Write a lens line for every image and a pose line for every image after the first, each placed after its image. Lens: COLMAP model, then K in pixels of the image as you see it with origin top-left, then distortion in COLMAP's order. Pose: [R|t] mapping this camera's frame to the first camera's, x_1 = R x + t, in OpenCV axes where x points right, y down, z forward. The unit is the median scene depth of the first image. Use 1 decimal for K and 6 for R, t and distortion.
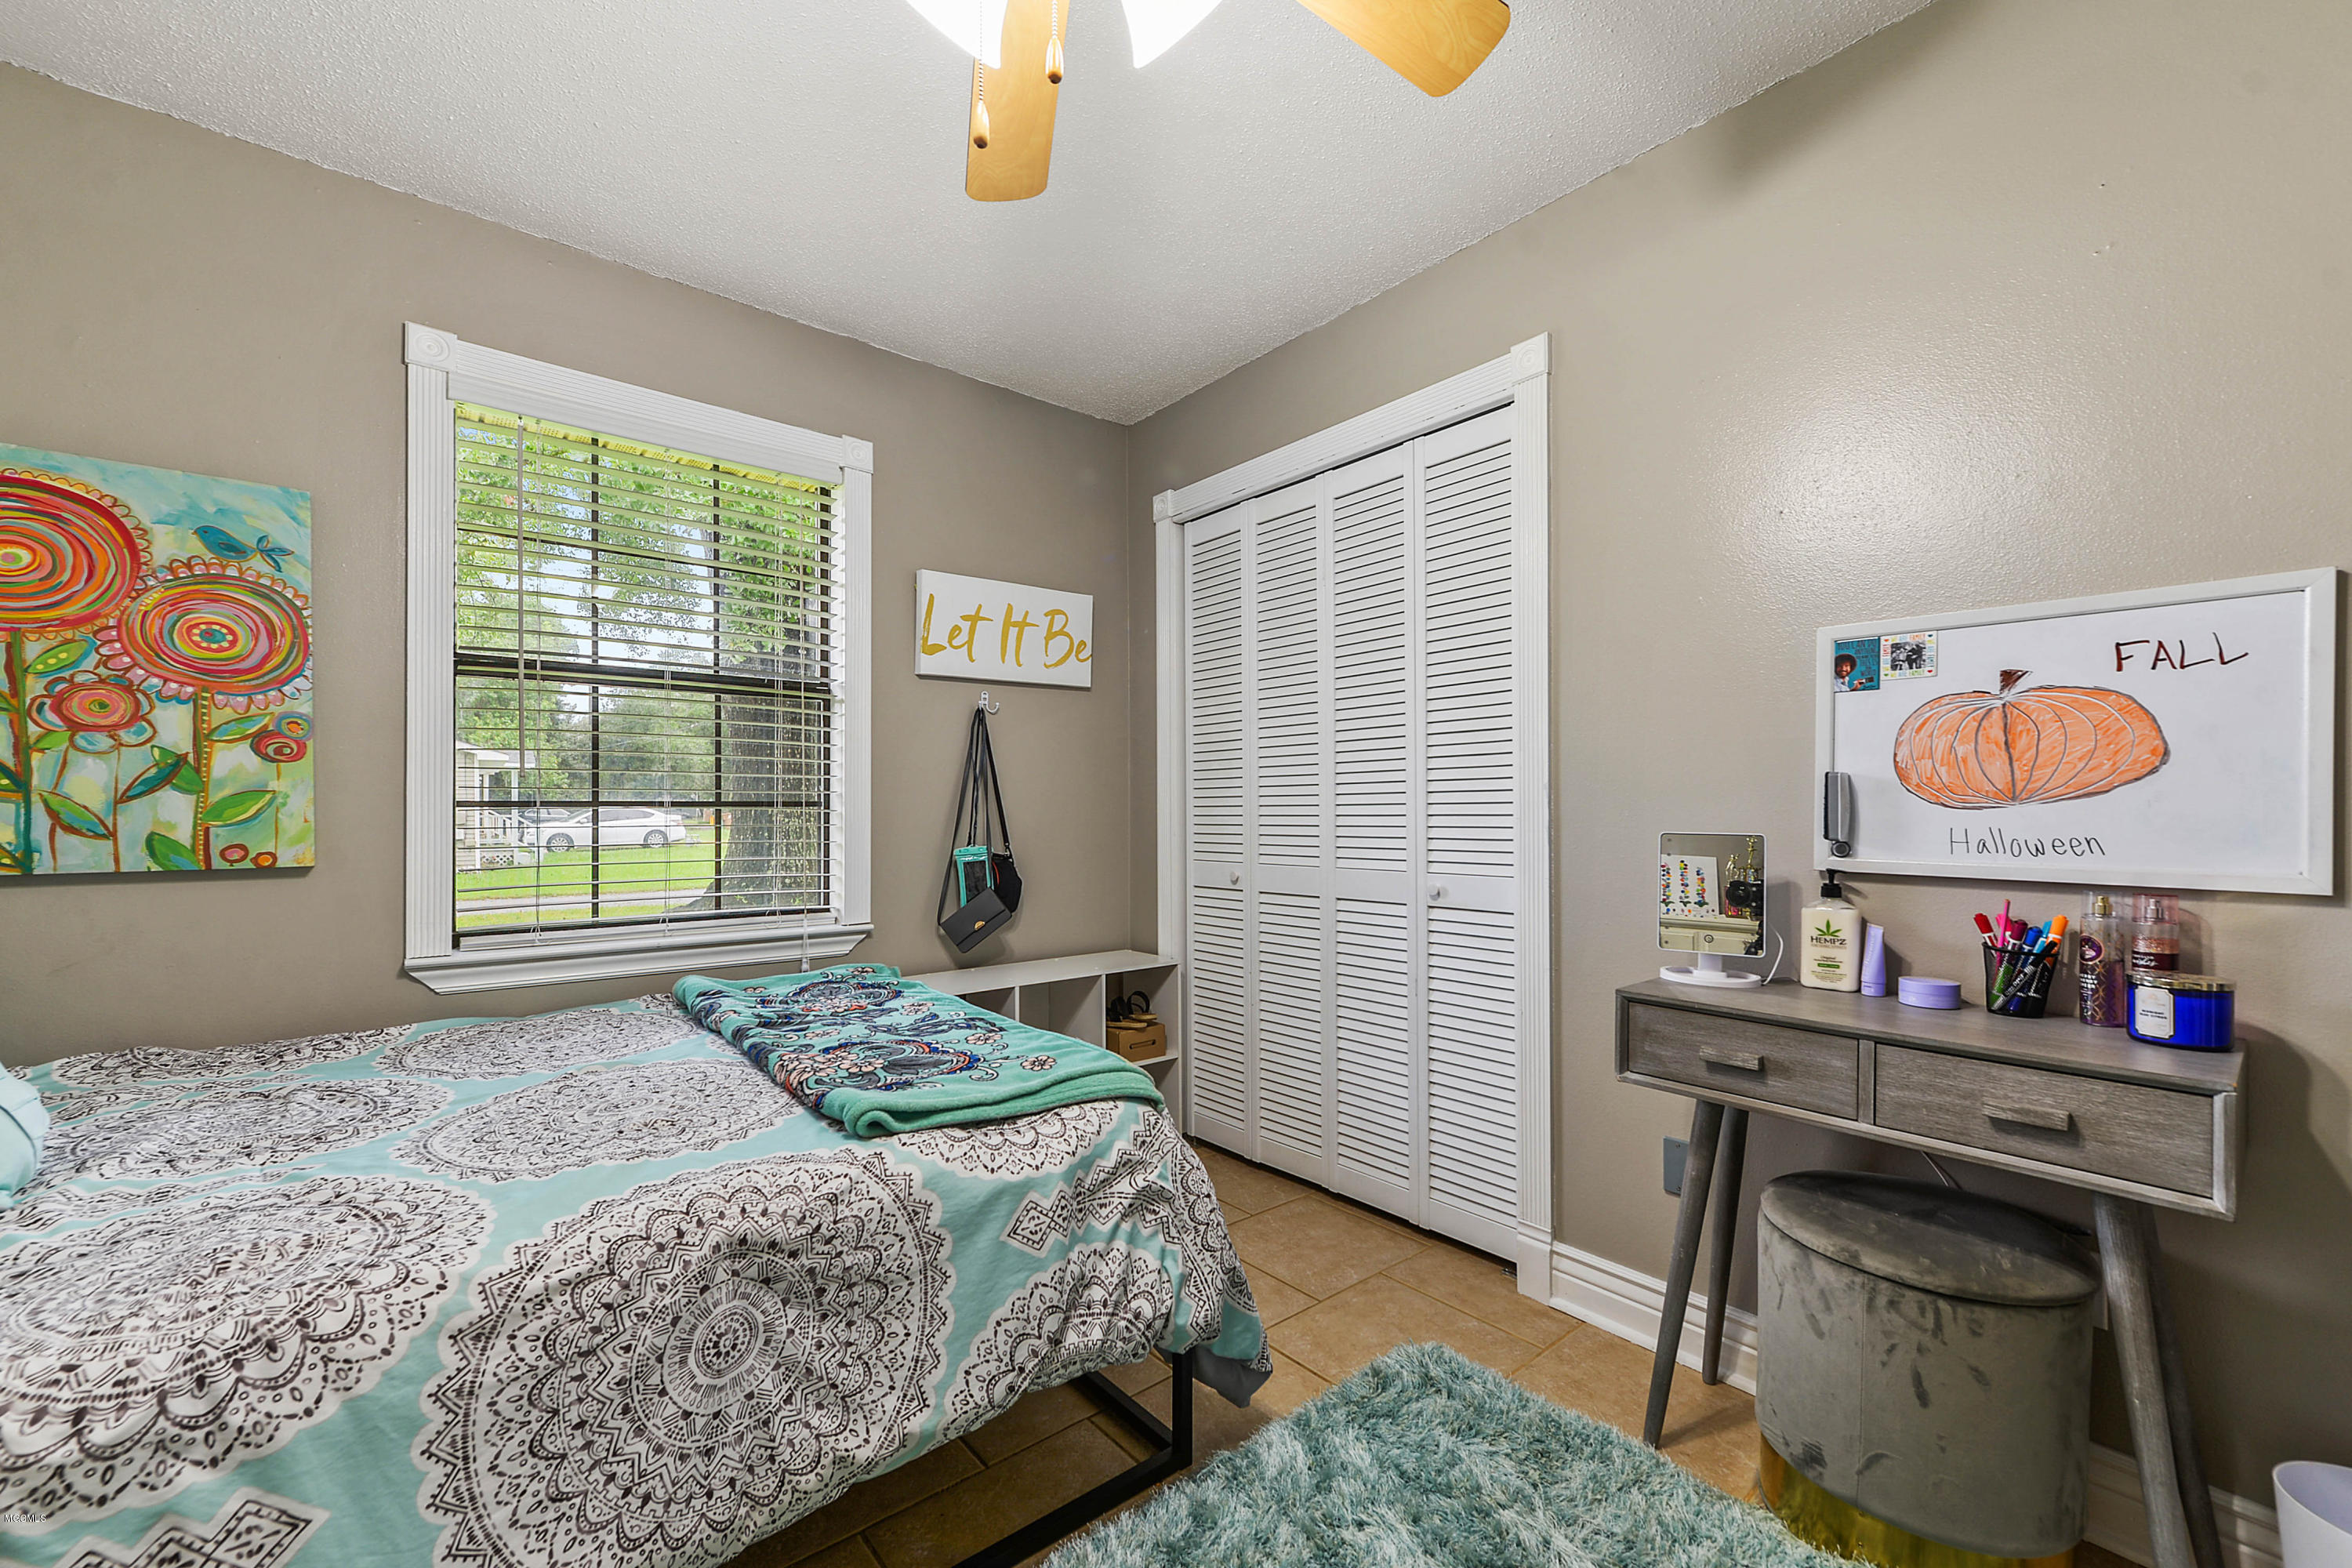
lens RADIAL K [[935.7, 0, 1179.6], [0, 935.7, 809.6], [0, 0, 1]] dist [-0.000590, -0.000599]
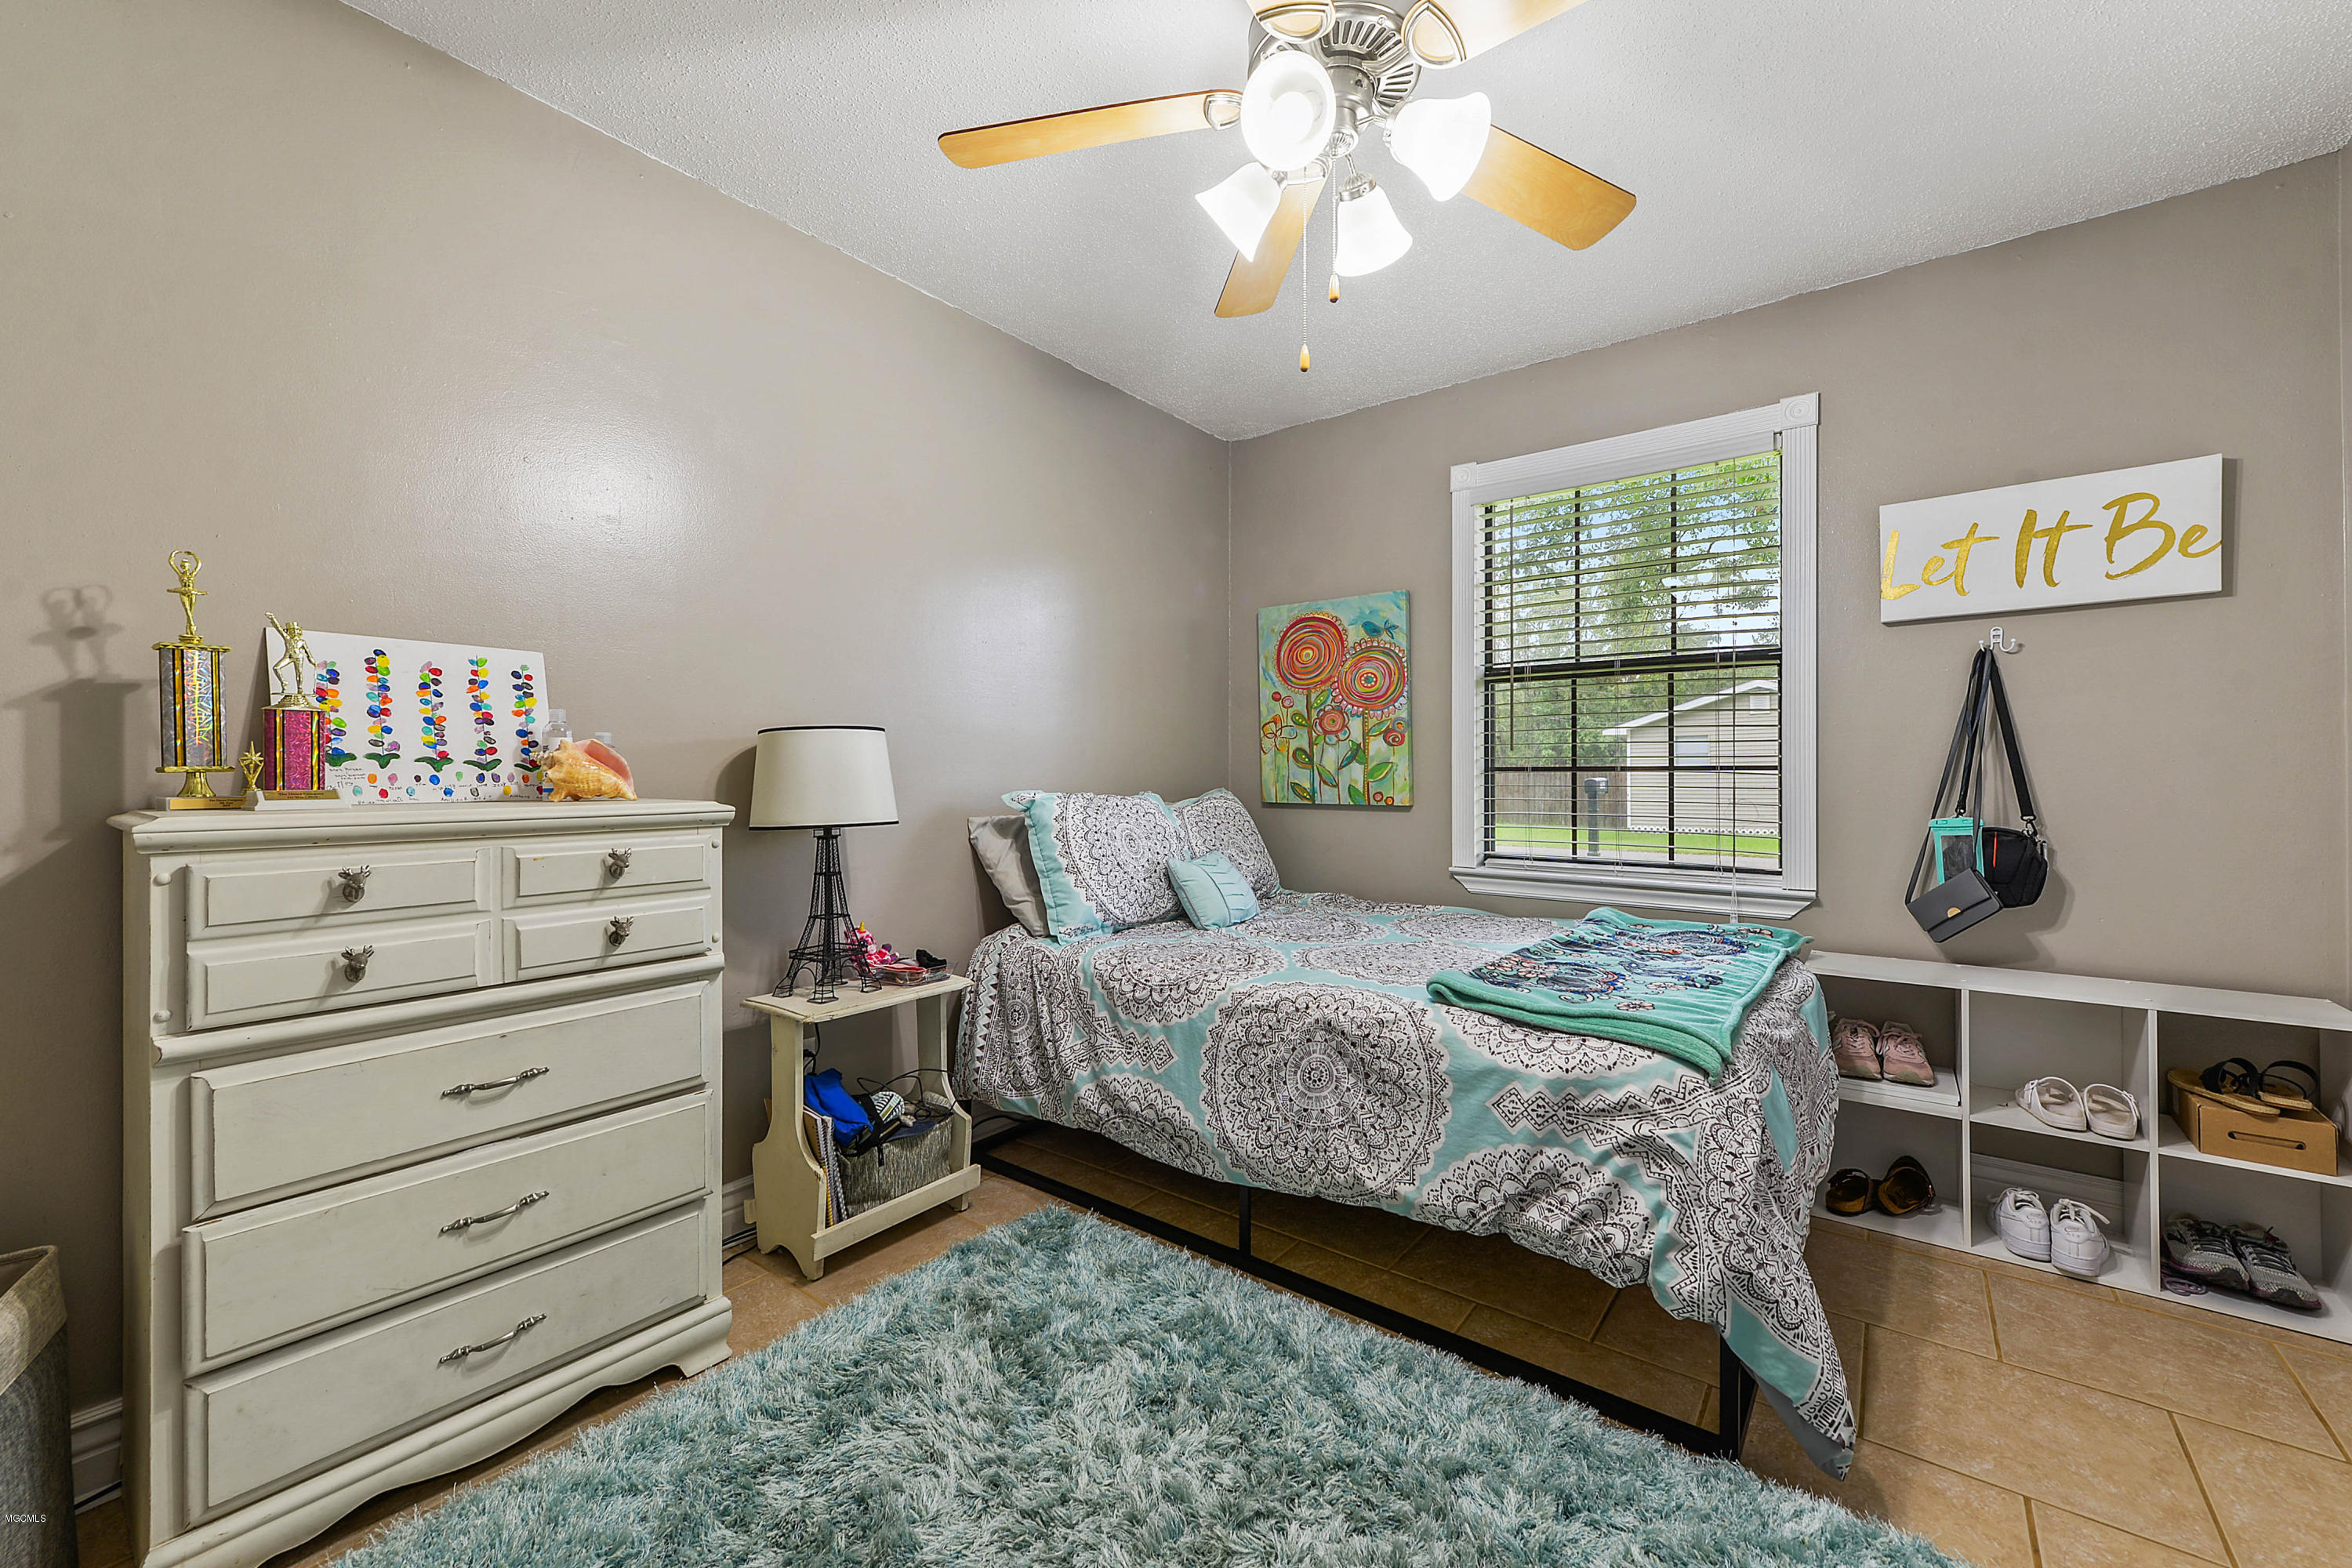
lens RADIAL K [[939.9, 0, 1176.0], [0, 939.9, 784.0], [0, 0, 1]] dist [-0.000413, 0.000075]
pose [[0.214564, 0.010982, -0.976648, 0.775283], [-0.001400, 0.999939, 0.010936, 0.002476], [0.976709, -0.000979, 0.214566, 0.240372]]
